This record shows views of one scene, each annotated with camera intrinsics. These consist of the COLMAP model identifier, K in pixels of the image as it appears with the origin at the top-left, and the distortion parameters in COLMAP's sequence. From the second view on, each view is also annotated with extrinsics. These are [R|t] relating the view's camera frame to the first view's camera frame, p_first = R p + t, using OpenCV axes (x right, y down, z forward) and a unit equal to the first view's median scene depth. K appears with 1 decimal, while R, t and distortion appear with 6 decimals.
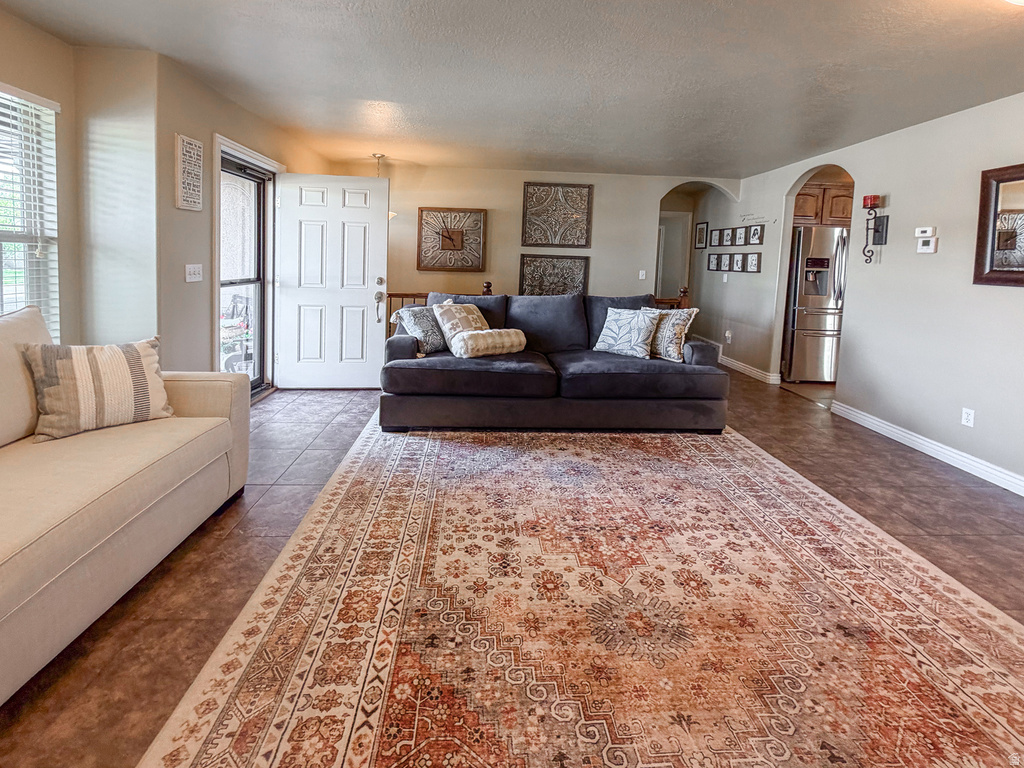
lens RADIAL K [[480.8, 0, 511.2], [0, 480.8, 308.4], [0, 0, 1]] dist [-0.002701, -0.000156]
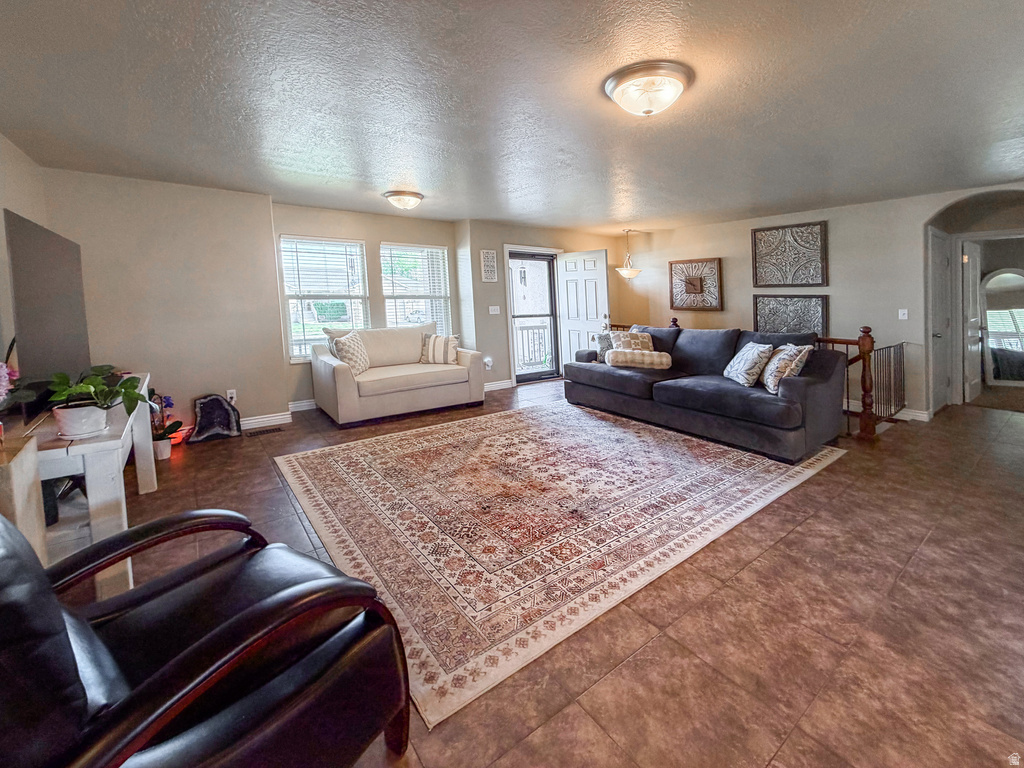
lens RADIAL K [[424.0, 0, 512.0], [0, 424.0, 384.0], [0, 0, 1]] dist [-0.000798, 0.000017]
pose [[0.552816, 0.139680, -0.821513, 1.174012], [-0.067584, 0.990119, 0.122868, 0.018950], [0.830558, -0.012402, 0.556794, -0.035954]]
